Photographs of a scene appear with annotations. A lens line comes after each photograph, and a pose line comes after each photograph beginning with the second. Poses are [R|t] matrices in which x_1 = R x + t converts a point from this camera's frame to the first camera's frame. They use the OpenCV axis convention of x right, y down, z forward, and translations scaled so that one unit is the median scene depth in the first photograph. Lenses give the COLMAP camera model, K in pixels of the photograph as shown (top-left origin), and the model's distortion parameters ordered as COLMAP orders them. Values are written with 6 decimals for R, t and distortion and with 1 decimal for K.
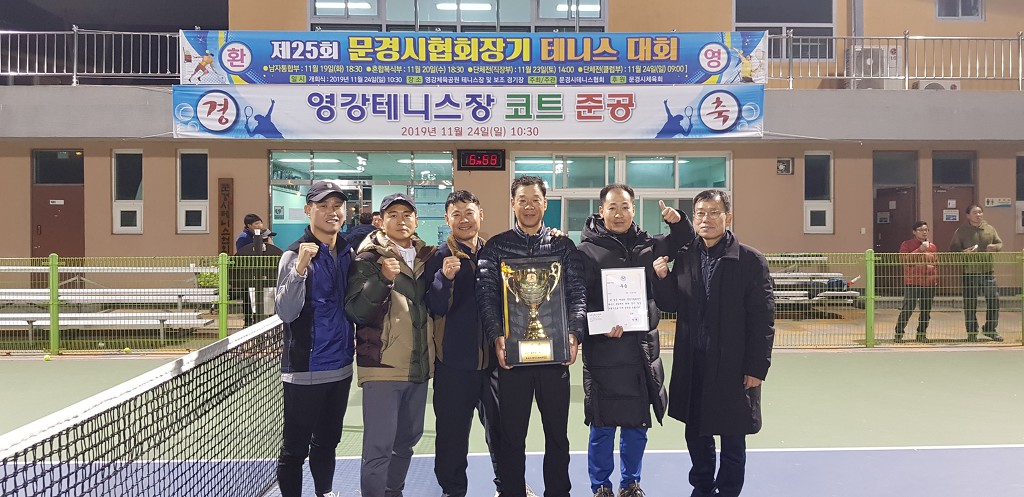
lens RADIAL K [[717.3, 0, 519.6], [0, 717.3, 245.6], [0, 0, 1]] dist [0.092253, -0.157748]
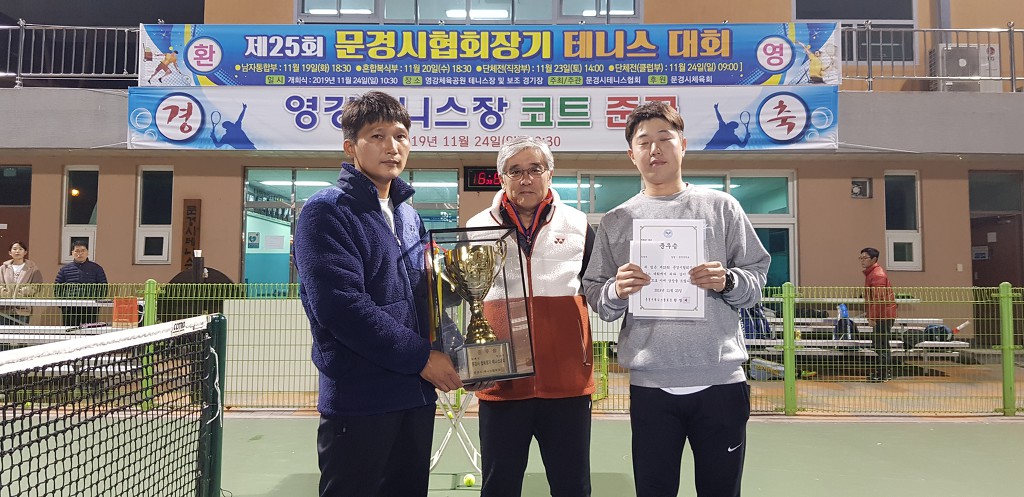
lens RADIAL K [[718.4, 0, 510.6], [0, 718.4, 248.8], [0, 0, 1]] dist [0.082659, -0.125861]
pose [[0.999058, 0.006692, -0.042871, 0.005331], [-0.009535, 0.997744, -0.066458, 0.019557], [0.042330, 0.066804, 0.996868, 0.181876]]
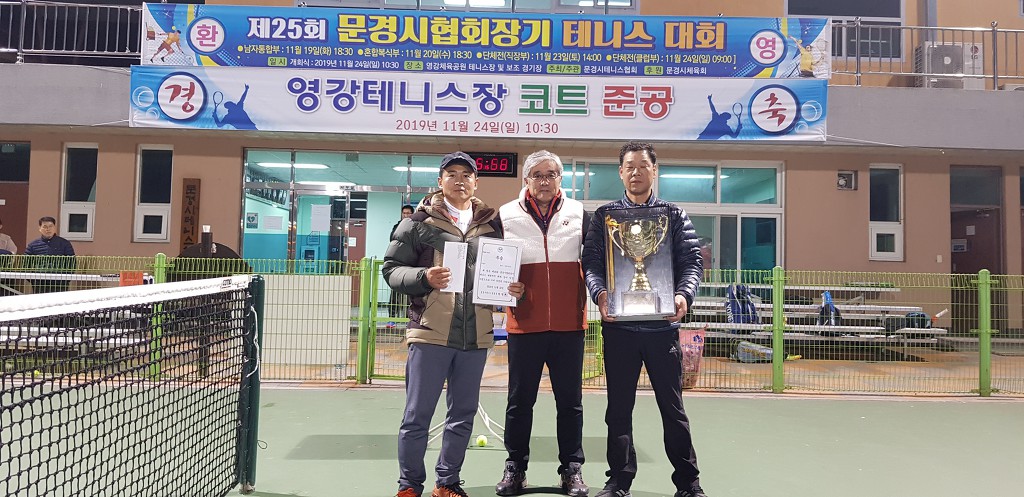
lens RADIAL K [[718.4, 0, 510.6], [0, 718.4, 248.8], [0, 0, 1]] dist [0.082659, -0.125861]
pose [[0.999525, 0.024202, -0.019058, -0.009796], [-0.025221, 0.998159, -0.055160, 0.030122], [0.017688, 0.055615, 0.998296, 0.162804]]
